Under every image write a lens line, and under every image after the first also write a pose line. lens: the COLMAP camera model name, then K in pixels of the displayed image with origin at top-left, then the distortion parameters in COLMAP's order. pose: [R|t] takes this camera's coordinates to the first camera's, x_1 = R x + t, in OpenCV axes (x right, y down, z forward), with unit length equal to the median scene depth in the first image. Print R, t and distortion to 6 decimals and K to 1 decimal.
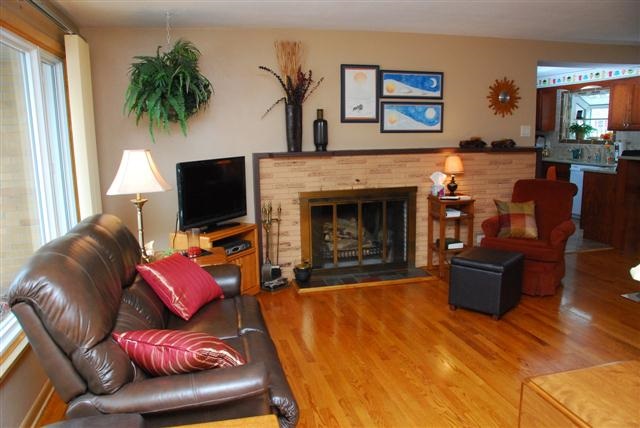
lens RADIAL K [[496.4, 0, 311.6], [0, 496.4, 218.9], [0, 0, 1]] dist [-0.163288, 0.115014]
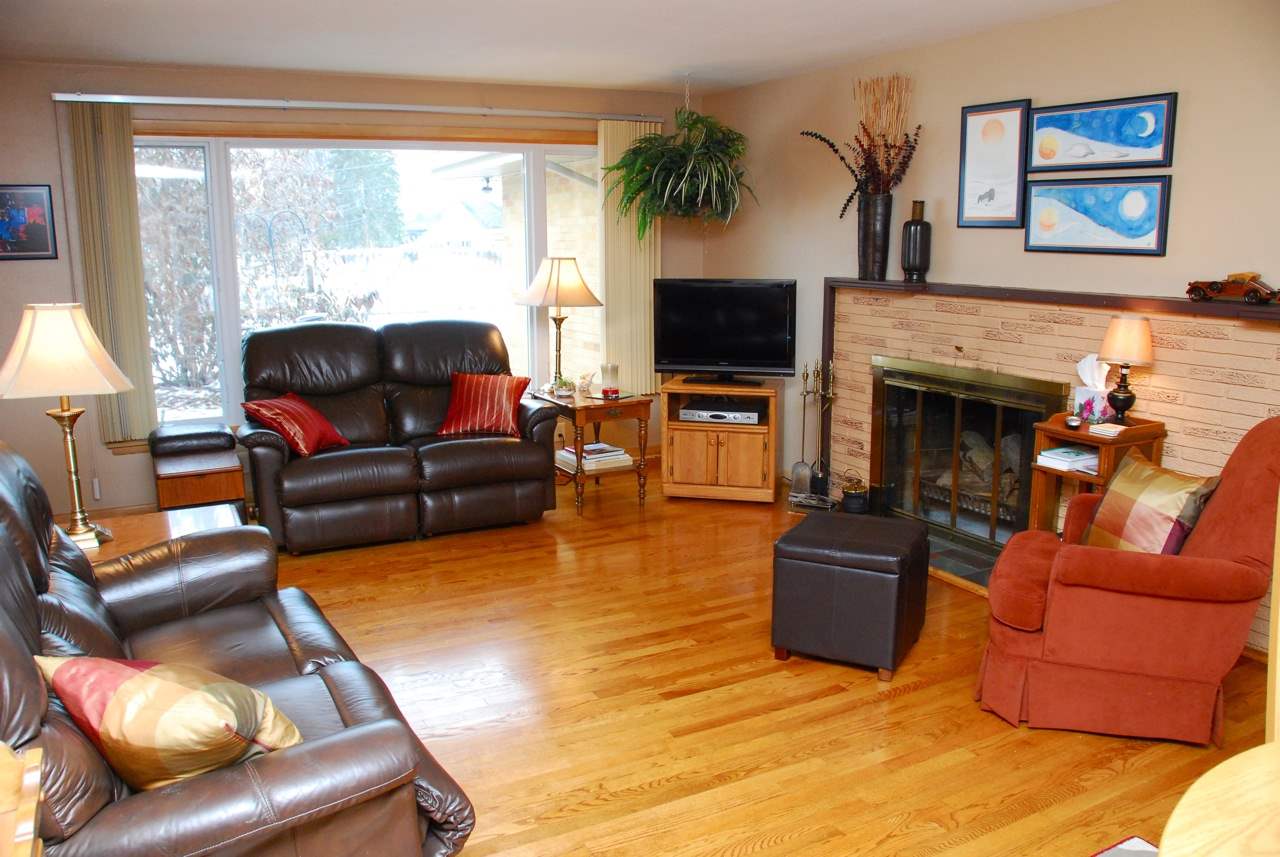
lens RADIAL K [[992.7, 0, 623.3], [0, 992.7, 438.3], [0, 0, 1]] dist [-0.163288, 0.115014]
pose [[0.246127, 0.211989, -0.945771, 0.912162], [-0.165986, 0.970592, 0.174356, -0.103132], [0.954919, 0.114071, 0.274076, 0.437377]]
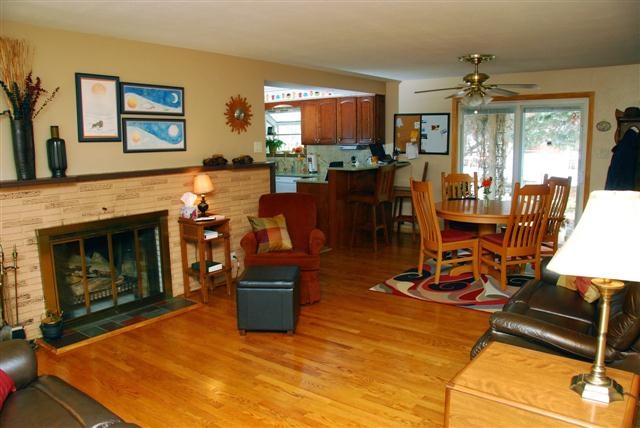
lens RADIAL K [[496.4, 0, 311.6], [0, 496.4, 218.9], [0, 0, 1]] dist [-0.163288, 0.115014]
pose [[0.774775, -0.090599, 0.625713, -0.154277], [0.111385, 0.993759, 0.005970, -0.025003], [-0.622349, 0.065069, 0.780031, 0.120473]]
